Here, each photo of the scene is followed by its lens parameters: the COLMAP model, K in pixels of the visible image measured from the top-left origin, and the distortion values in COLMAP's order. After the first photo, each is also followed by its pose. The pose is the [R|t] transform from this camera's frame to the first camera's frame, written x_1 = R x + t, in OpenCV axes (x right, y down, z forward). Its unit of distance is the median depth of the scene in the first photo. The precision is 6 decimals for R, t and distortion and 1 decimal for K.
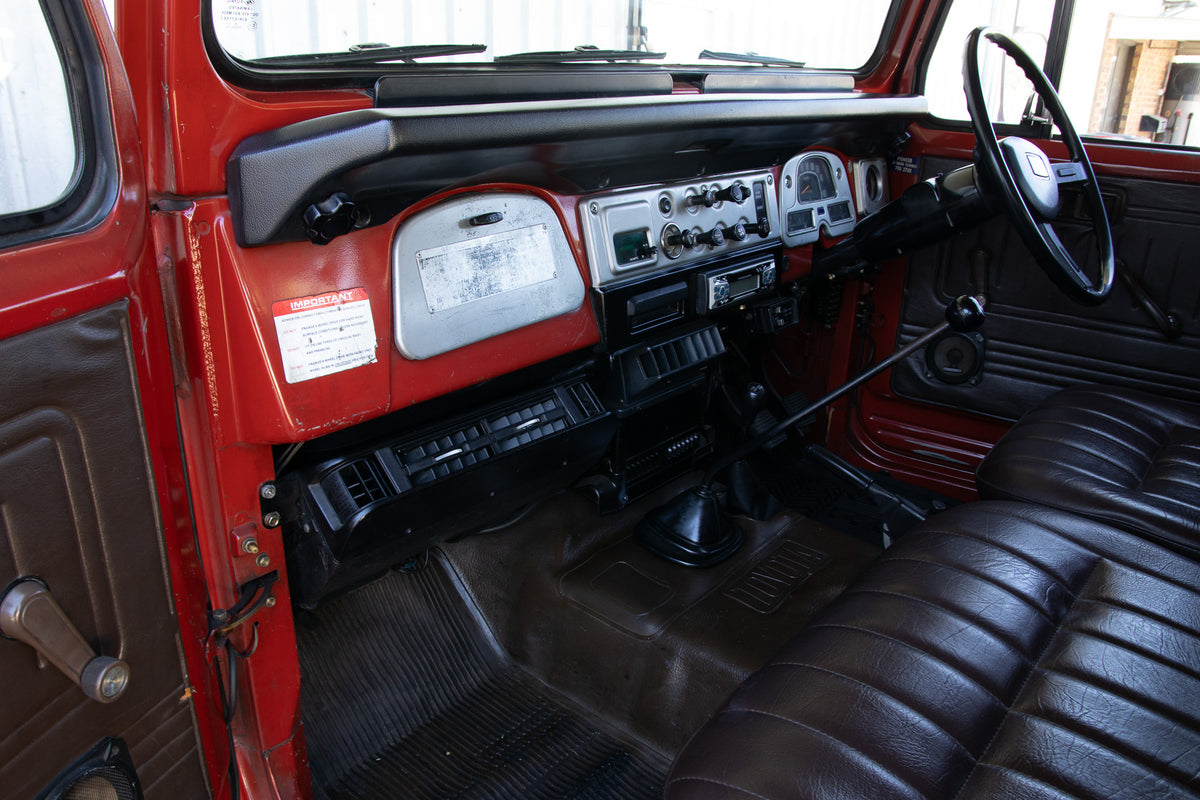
lens RADIAL K [[917.1, 0, 591.1], [0, 917.1, 403.3], [0, 0, 1]] dist [-0.150800, 0.115811]
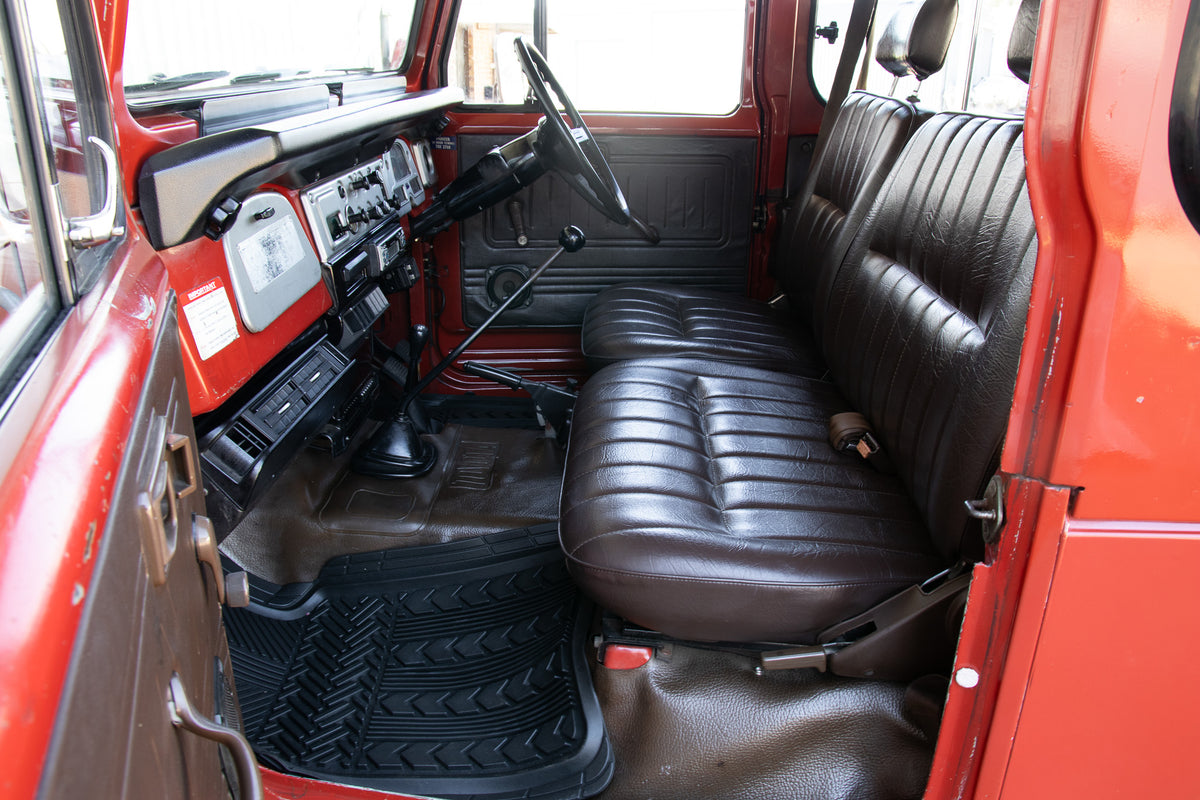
lens RADIAL K [[917.1, 0, 591.1], [0, 917.1, 403.3], [0, 0, 1]] dist [-0.150800, 0.115811]
pose [[0.785075, -0.237469, 0.572071, -0.404242], [0.230039, 0.969314, 0.086675, 0.031211], [-0.575099, 0.063553, 0.815611, -0.166161]]
